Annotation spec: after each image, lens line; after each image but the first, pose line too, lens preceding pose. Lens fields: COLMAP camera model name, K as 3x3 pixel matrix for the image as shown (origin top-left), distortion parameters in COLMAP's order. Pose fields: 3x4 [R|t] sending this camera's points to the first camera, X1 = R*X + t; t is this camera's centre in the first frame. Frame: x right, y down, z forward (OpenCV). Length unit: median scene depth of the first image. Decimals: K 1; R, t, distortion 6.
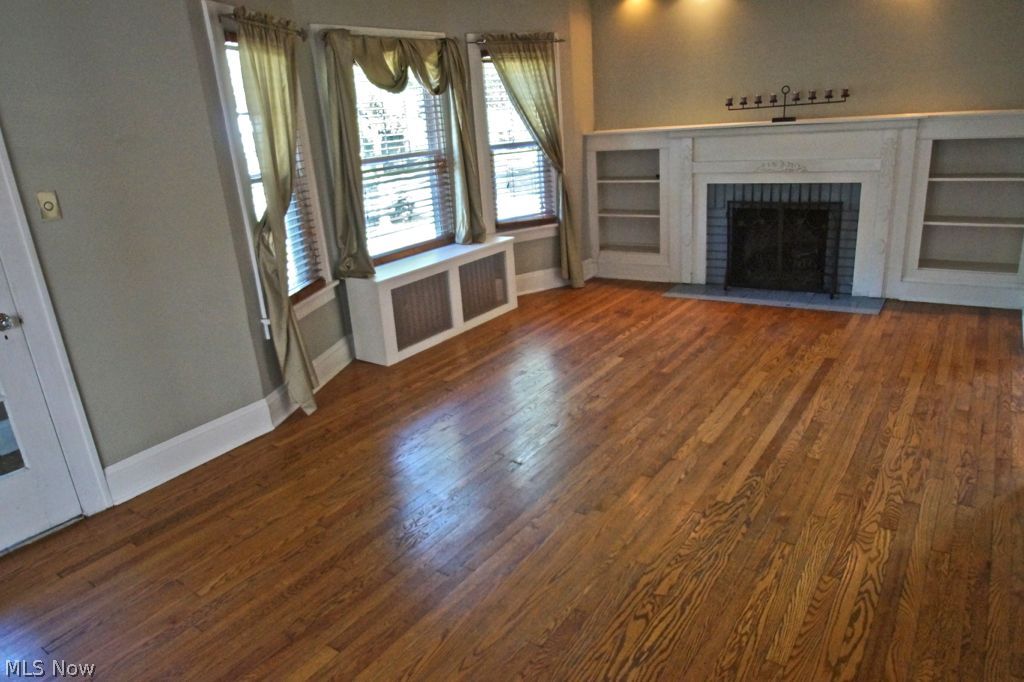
lens RADIAL K [[652.1, 0, 507.4], [0, 652.1, 345.9], [0, 0, 1]] dist [-0.015868, -0.030174]
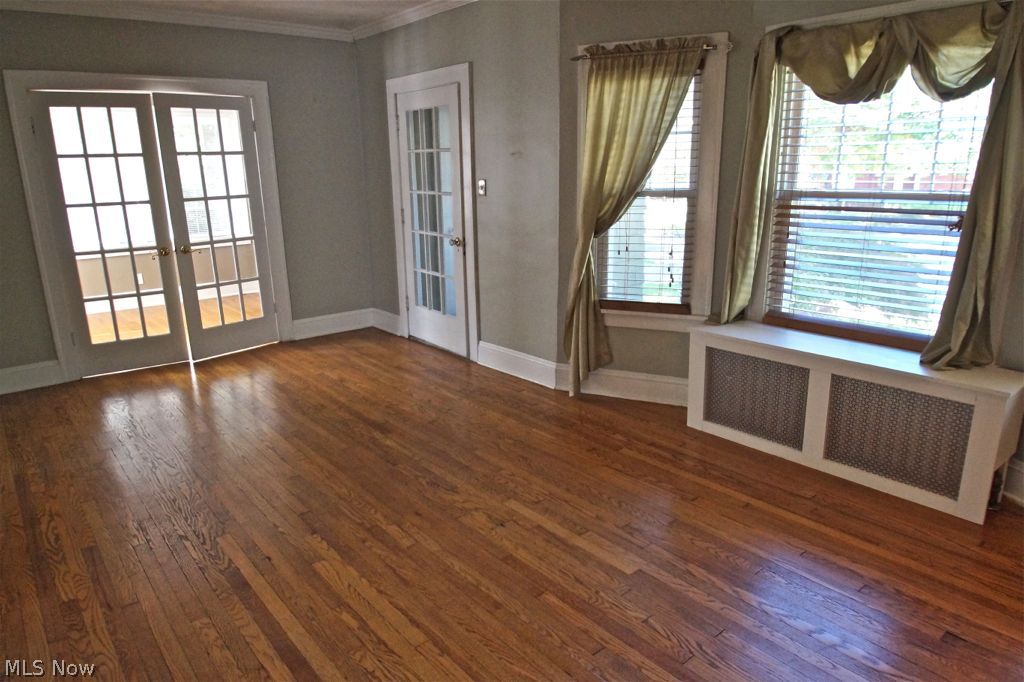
lens RADIAL K [[652.1, 0, 507.4], [0, 652.1, 345.9], [0, 0, 1]] dist [-0.015868, -0.030174]
pose [[-0.244358, 0.333066, -0.910690, 0.832542], [-0.282606, 0.873929, 0.395451, -0.446425], [0.927590, 0.353999, -0.119425, 1.124940]]
